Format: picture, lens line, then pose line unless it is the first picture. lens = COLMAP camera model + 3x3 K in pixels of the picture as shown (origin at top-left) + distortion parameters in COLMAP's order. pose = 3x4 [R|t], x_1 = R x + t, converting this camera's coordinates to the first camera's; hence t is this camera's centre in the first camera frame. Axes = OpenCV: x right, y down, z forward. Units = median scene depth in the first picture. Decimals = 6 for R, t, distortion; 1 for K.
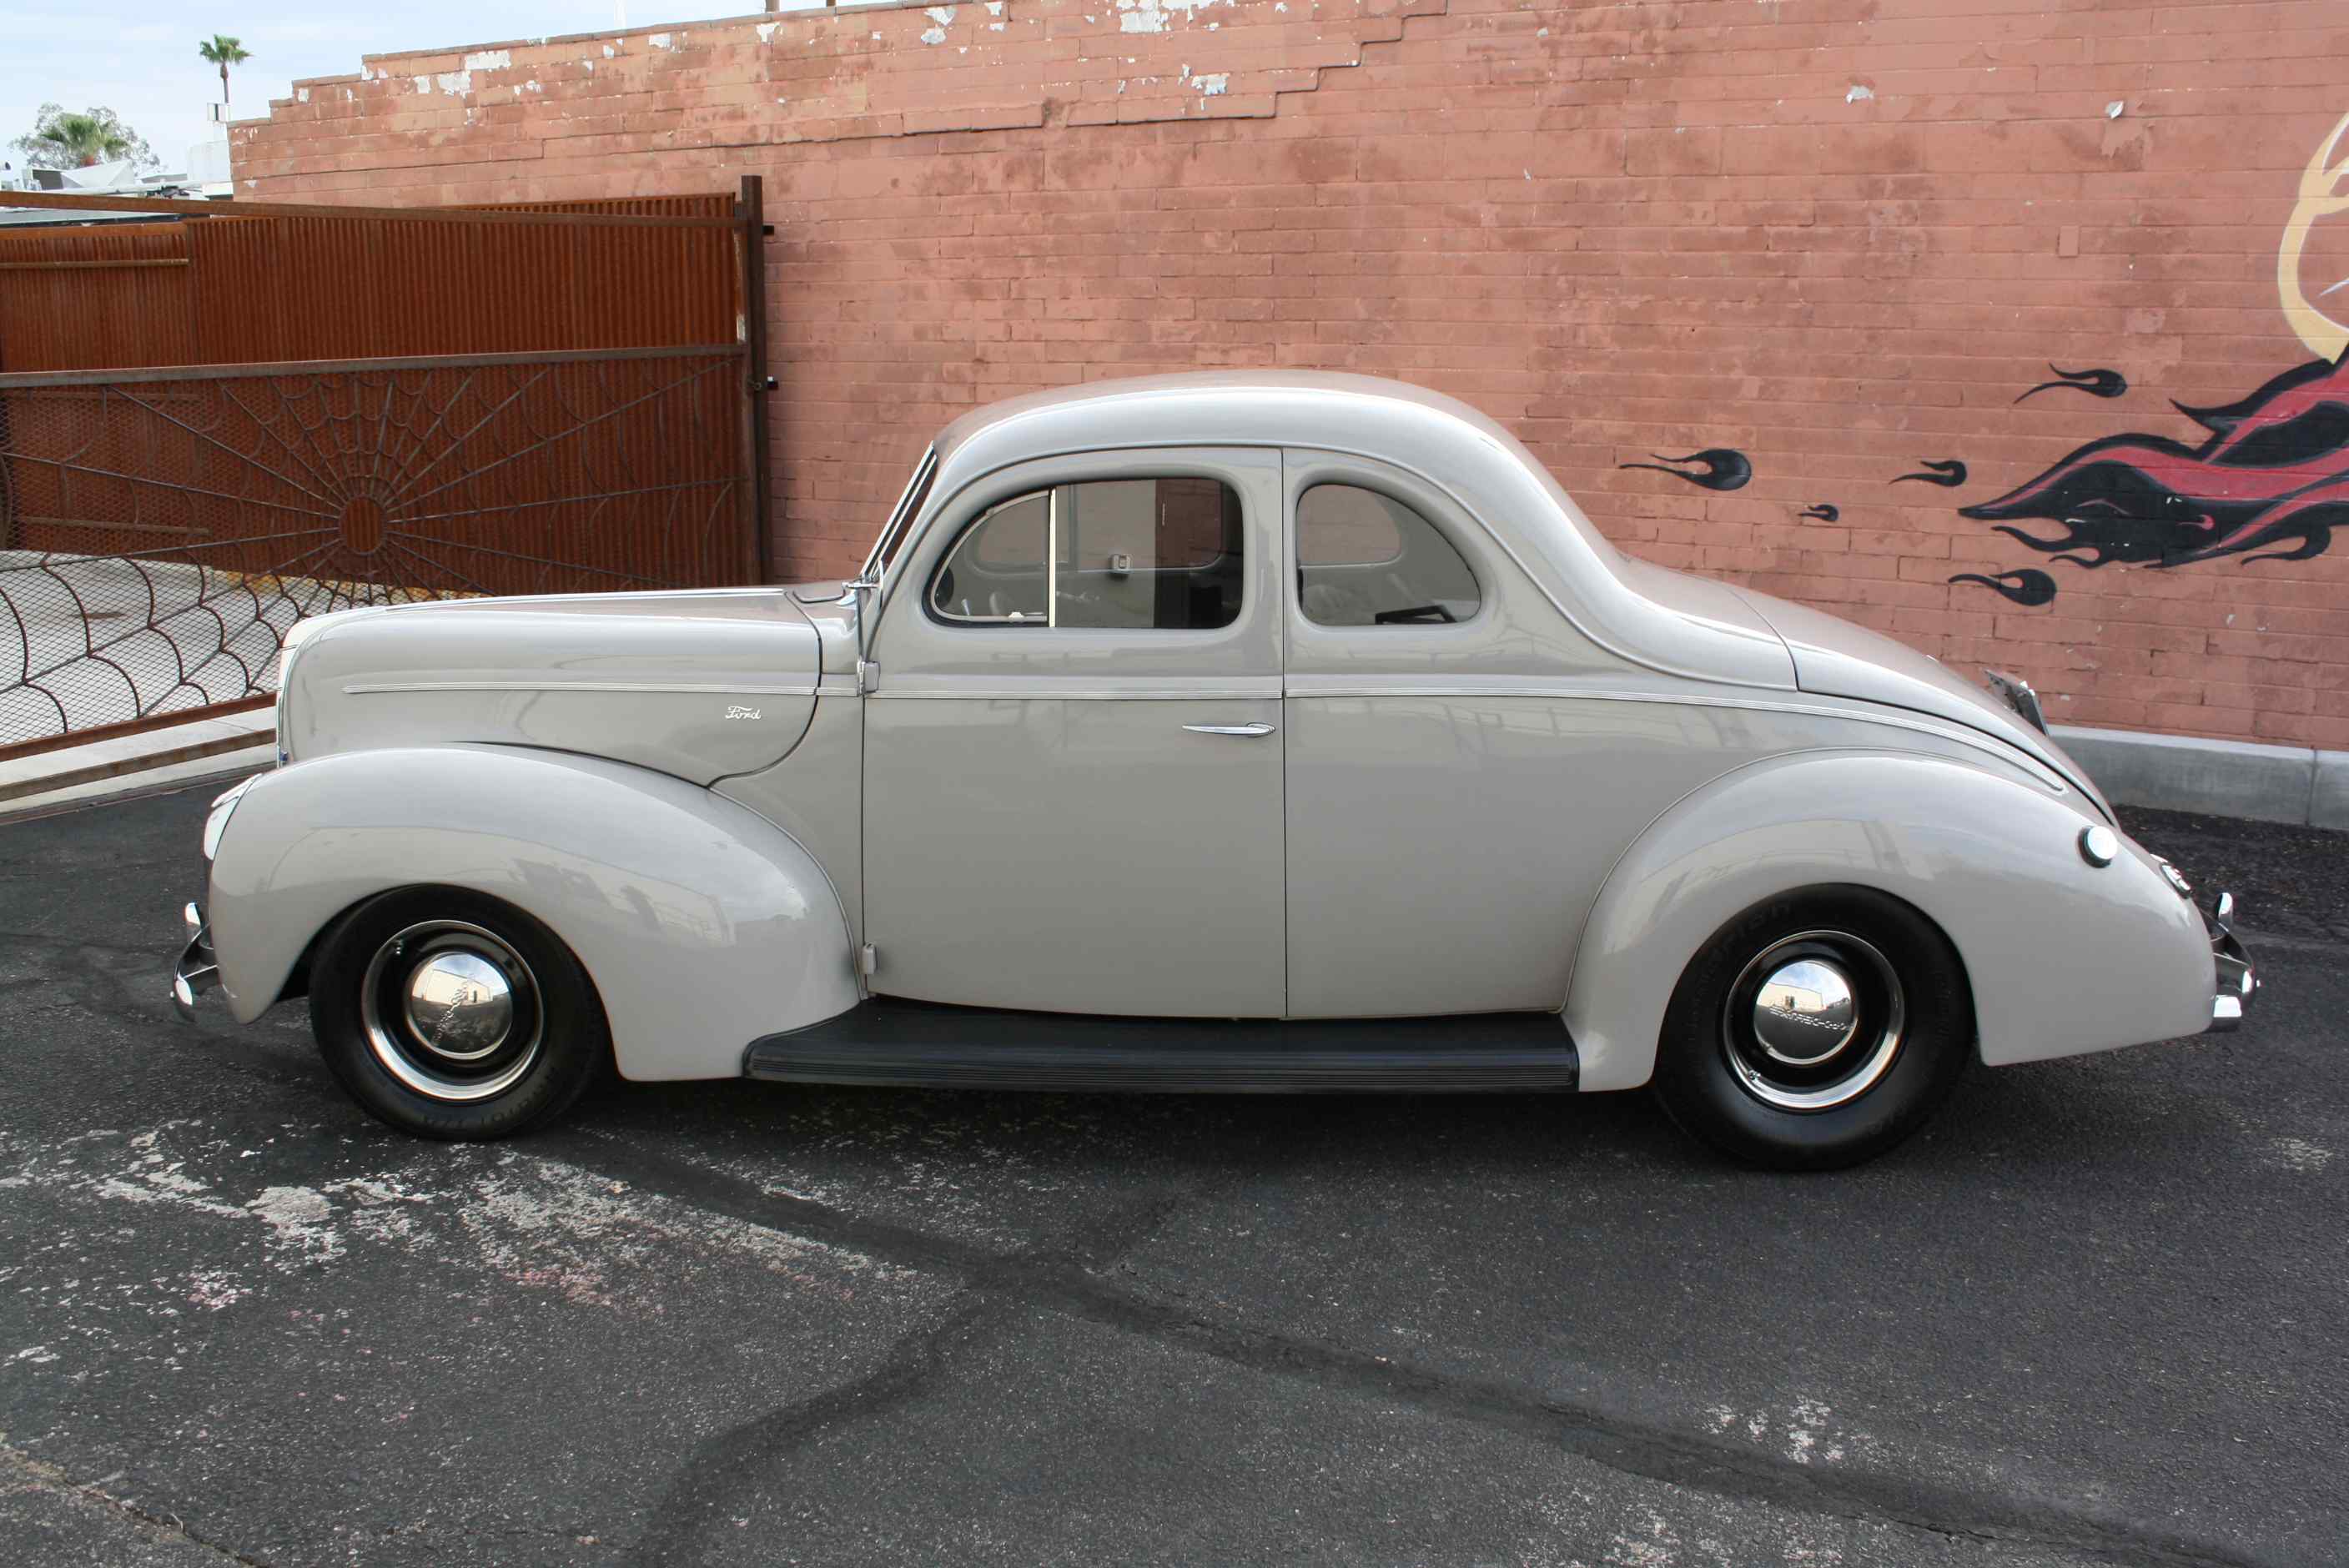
lens RADIAL K [[2074.7, 0, 1193.6], [0, 2074.7, 785.9], [0, 0, 1]] dist [-0.165734, 0.158949]
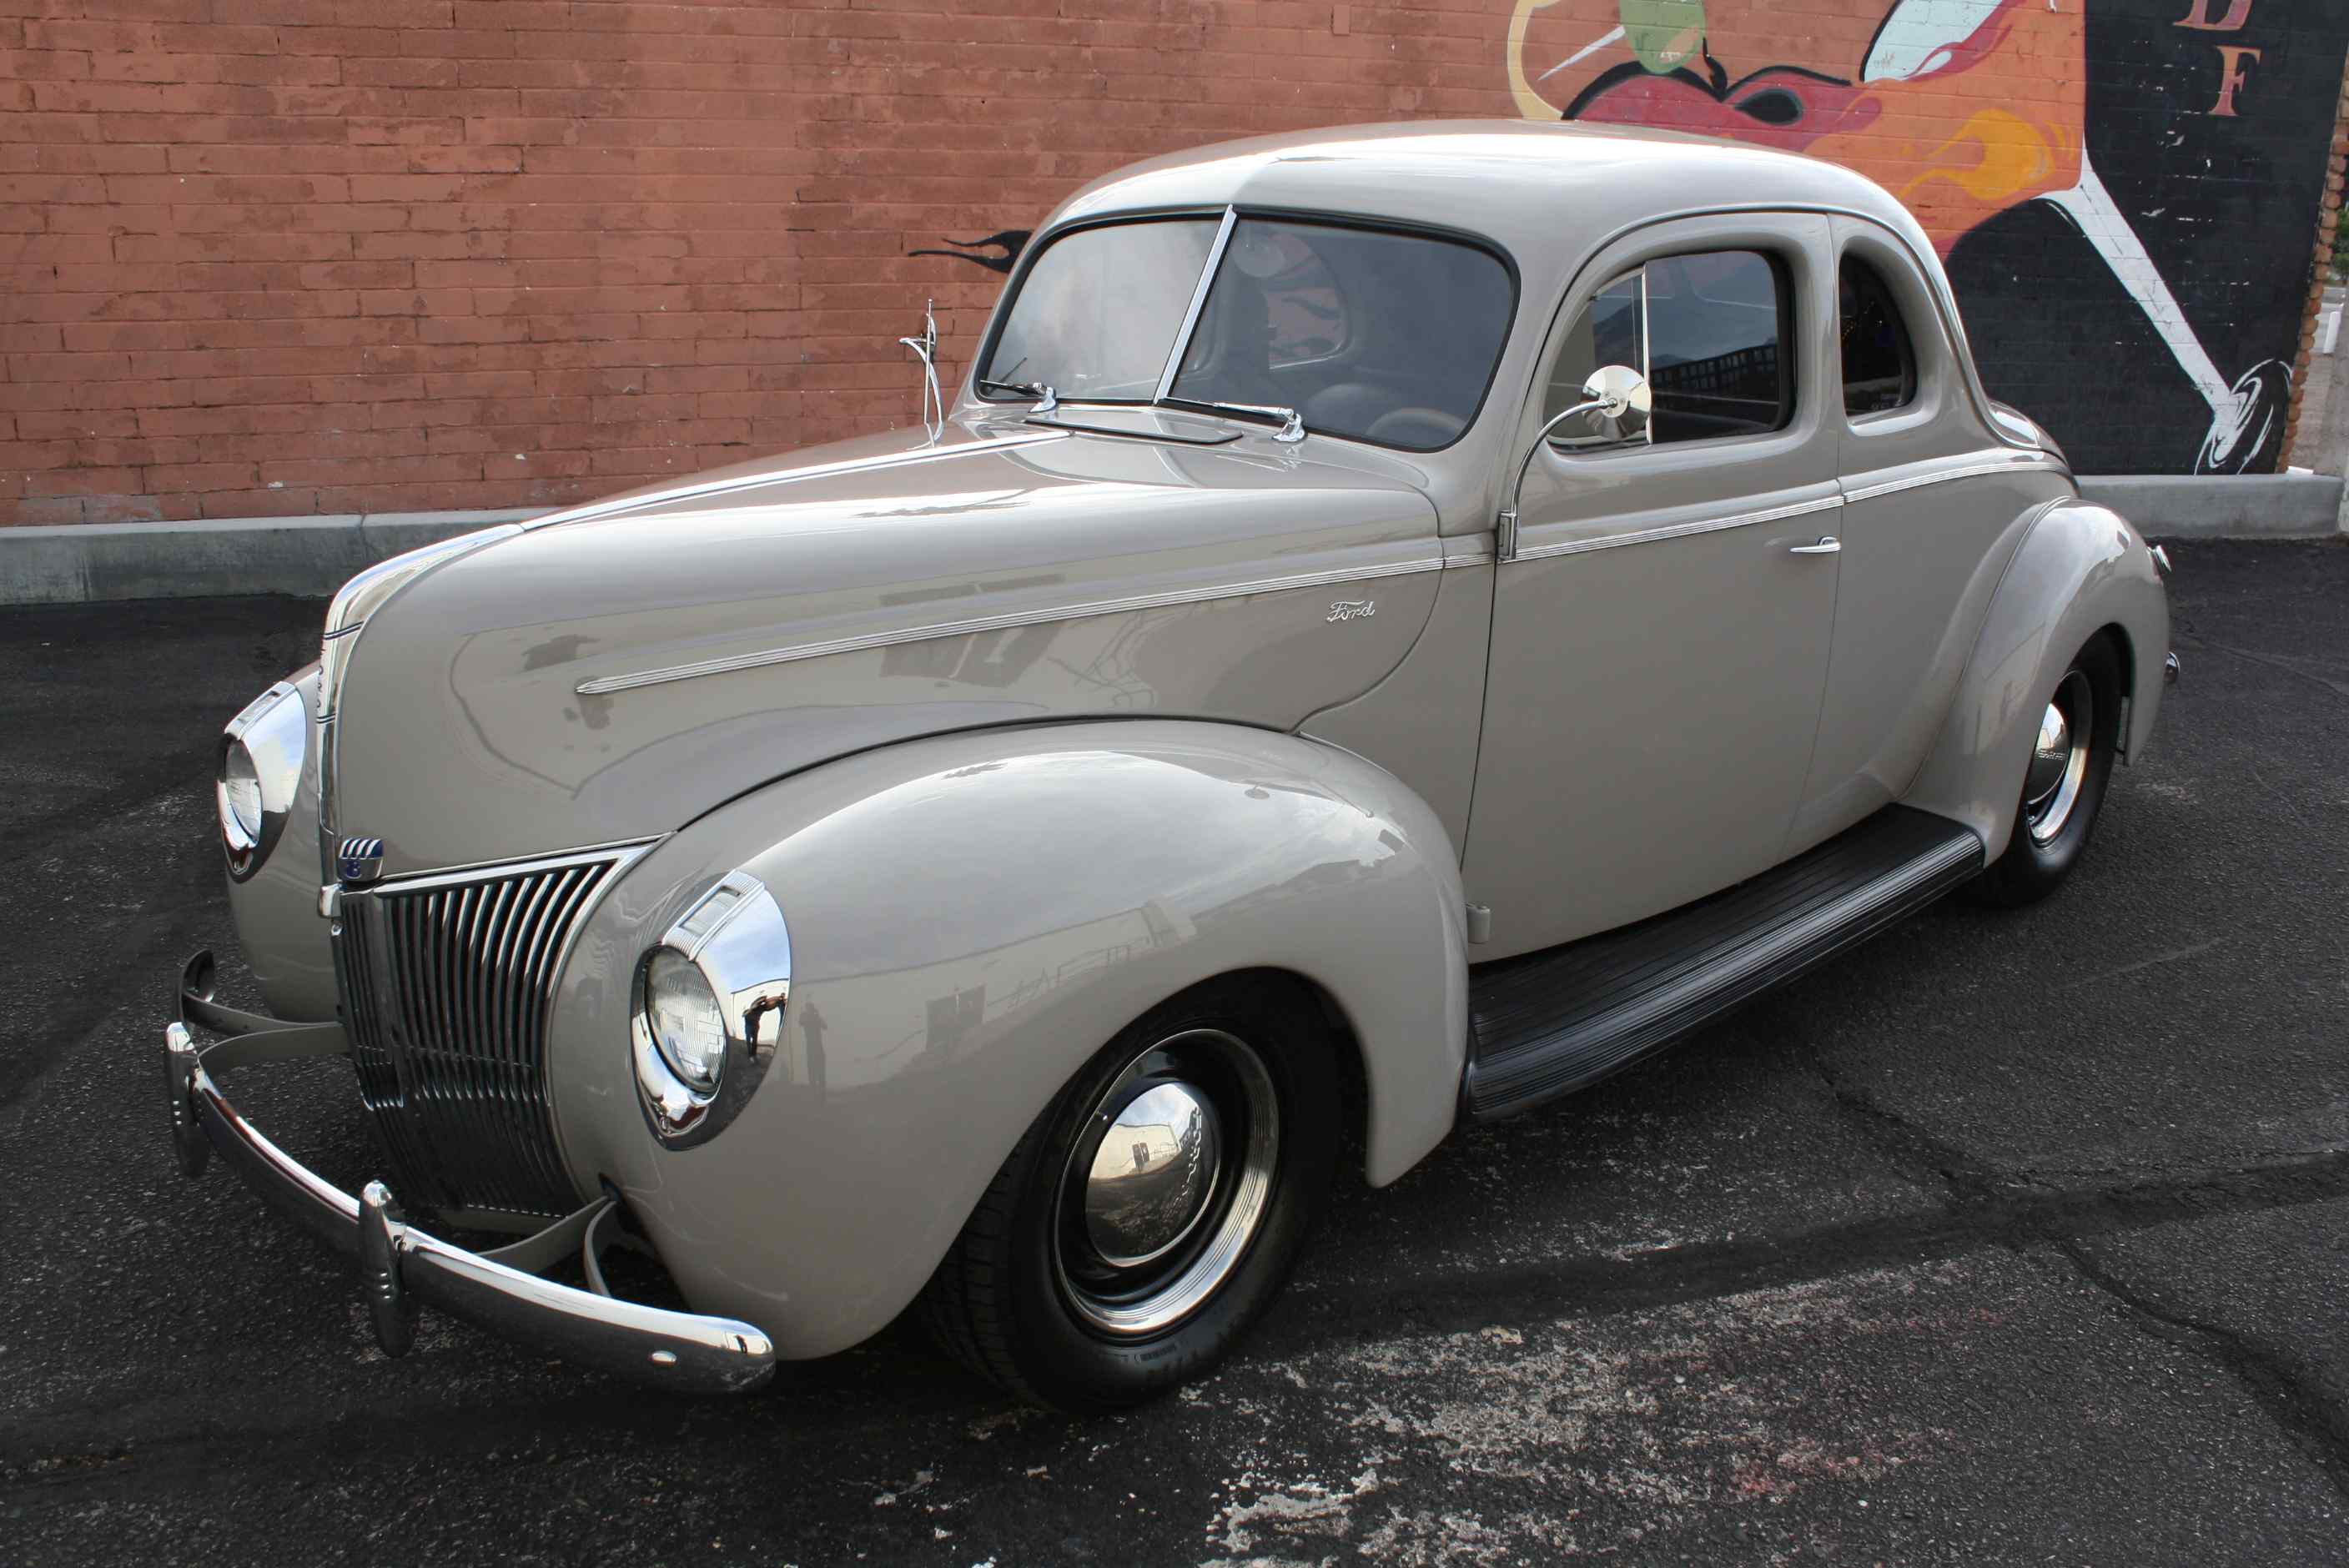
lens RADIAL K [[2020.8, 0, 1186.9], [0, 2020.8, 782.3], [0, 0, 1]] dist [-0.164277, 0.147012]
pose [[0.703289, -0.198736, 0.682560, -0.367124], [0.132506, 0.979950, 0.148795, -0.043685], [-0.698446, -0.014203, 0.715522, 0.293790]]
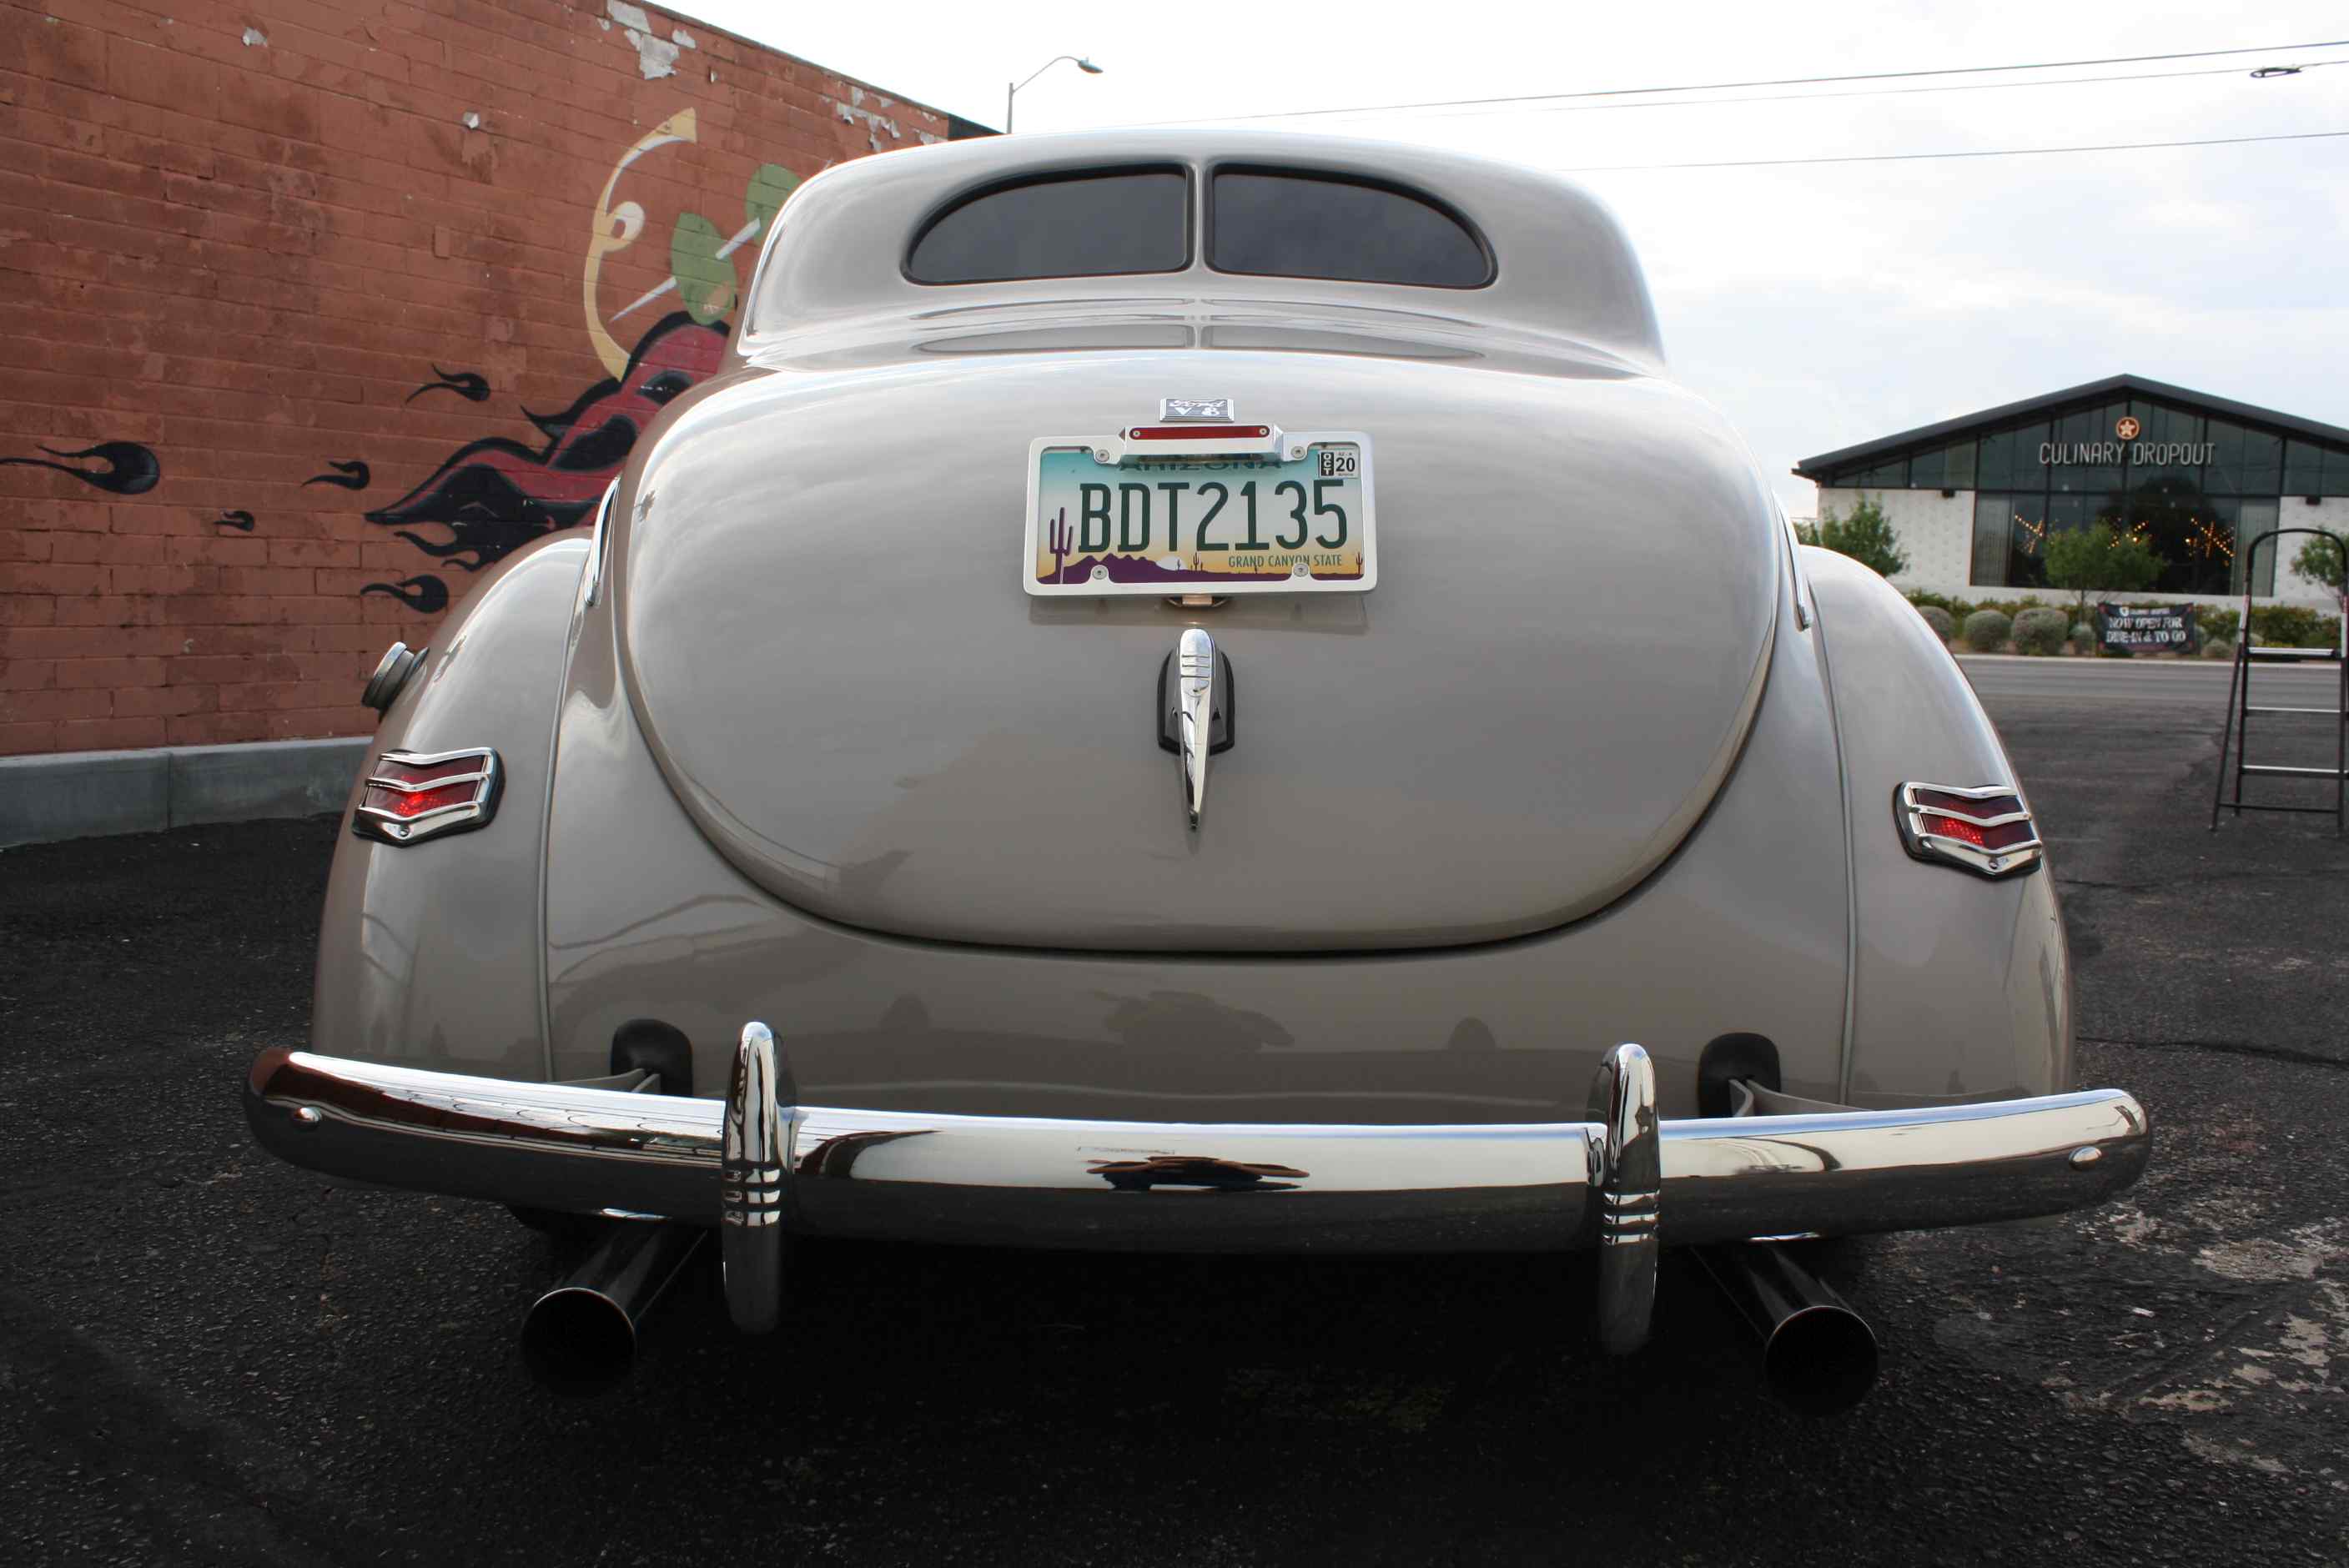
lens RADIAL K [[1978.7, 0, 1186.0], [0, 1978.7, 790.8], [0, 0, 1]] dist [-0.166190, 0.143346]
pose [[0.026846, -0.105698, 0.994036, -0.485619], [0.186079, 0.977543, 0.098918, -0.028981], [-0.982168, 0.182314, 0.045912, 0.595743]]
